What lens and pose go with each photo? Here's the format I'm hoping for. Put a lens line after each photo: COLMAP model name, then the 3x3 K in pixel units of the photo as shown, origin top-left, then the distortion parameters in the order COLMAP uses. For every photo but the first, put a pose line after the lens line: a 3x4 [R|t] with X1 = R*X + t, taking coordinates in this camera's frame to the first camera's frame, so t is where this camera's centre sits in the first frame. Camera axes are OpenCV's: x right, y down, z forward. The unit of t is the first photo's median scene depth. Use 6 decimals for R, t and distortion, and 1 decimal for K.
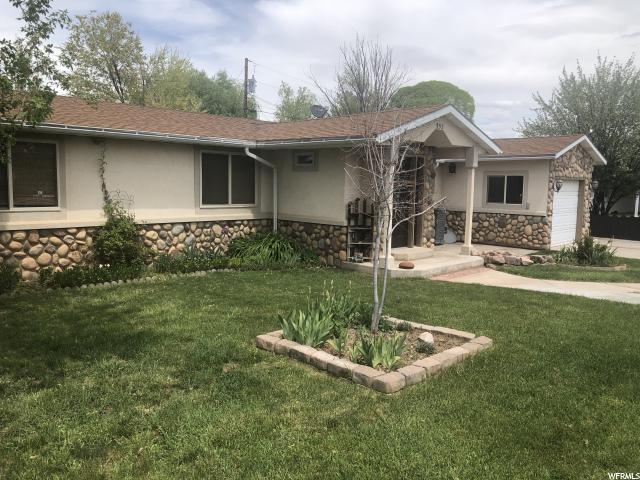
lens RADIAL K [[540.0, 0, 323.9], [0, 540.0, 235.8], [0, 0, 1]] dist [0.074196, -0.146500]
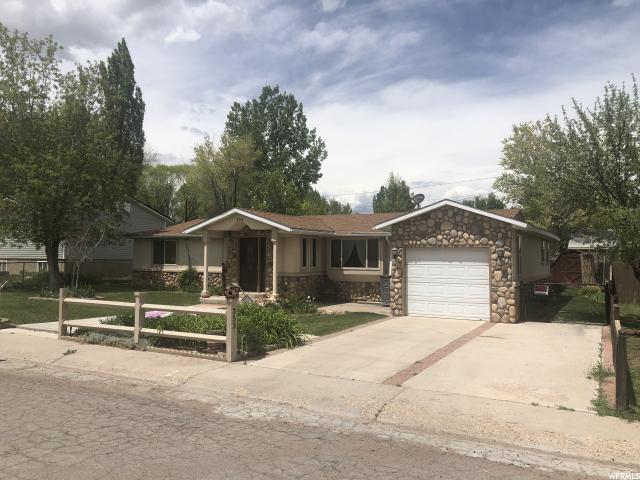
lens RADIAL K [[540.0, 0, 323.9], [0, 540.0, 235.8], [0, 0, 1]] dist [0.074196, -0.146500]
pose [[0.275785, -0.048747, -0.959982, 1.952683], [-0.098548, 0.992017, -0.078685, -0.043568], [0.956154, 0.116305, 0.268780, 0.817055]]
